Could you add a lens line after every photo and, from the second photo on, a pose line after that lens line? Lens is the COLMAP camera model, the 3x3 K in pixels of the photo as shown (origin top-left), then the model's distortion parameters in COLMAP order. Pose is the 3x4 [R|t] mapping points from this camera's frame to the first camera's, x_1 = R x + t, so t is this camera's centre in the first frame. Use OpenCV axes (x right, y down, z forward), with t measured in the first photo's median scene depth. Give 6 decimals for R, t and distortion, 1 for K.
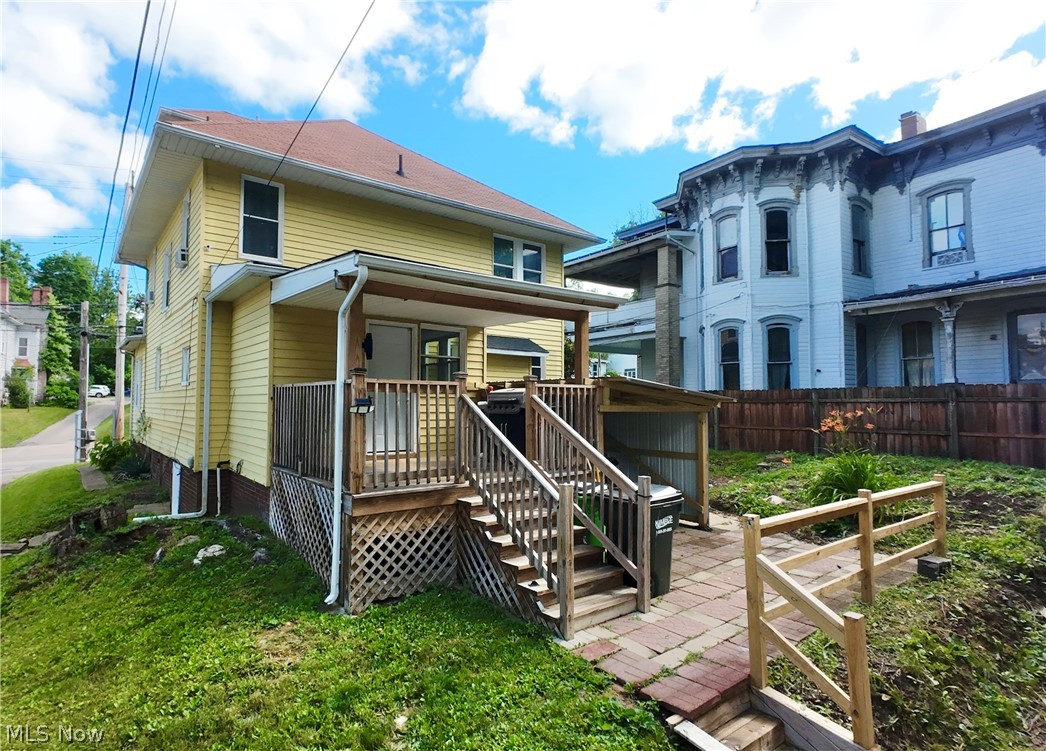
lens RADIAL K [[589.9, 0, 458.6], [0, 589.9, 388.6], [0, 0, 1]] dist [-0.004512, 0.001516]
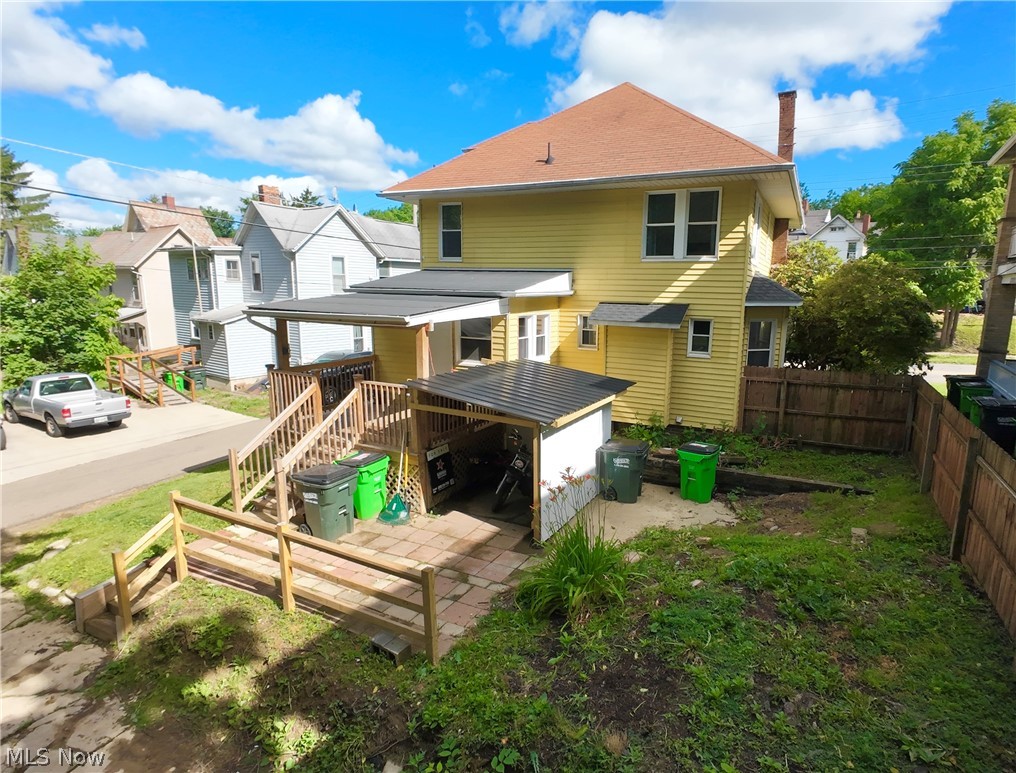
lens RADIAL K [[522.0, 0, 511.9], [0, 522.0, 390.3], [0, 0, 1]] dist [0.014515, 0.002364]
pose [[0.448188, 0.168497, -0.877916, 0.999570], [0.016218, 0.980381, 0.196442, -0.162678], [0.893792, -0.102281, 0.436662, 0.551894]]
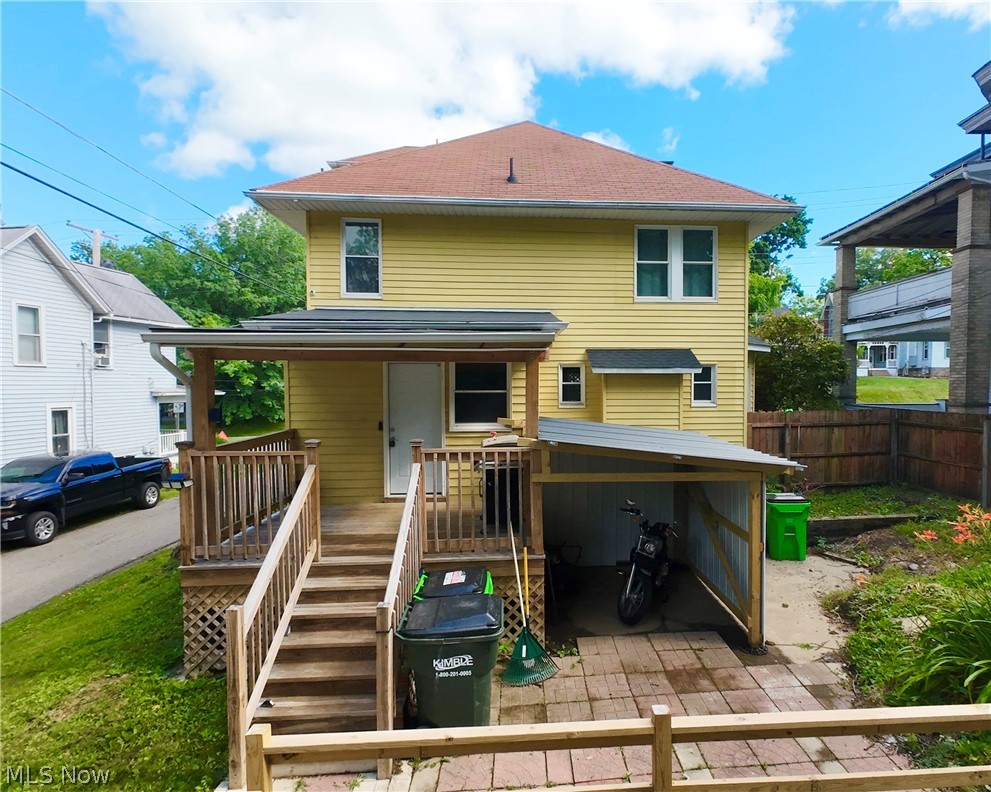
lens RADIAL K [[579.3, 0, 515.3], [0, 579.3, 407.0], [0, 0, 1]] dist [-0.007381, 0.001667]
pose [[0.844747, 0.012483, -0.535021, 0.481959], [0.023474, 0.997901, 0.060346, -0.081272], [0.534651, -0.063536, 0.842681, 0.273179]]
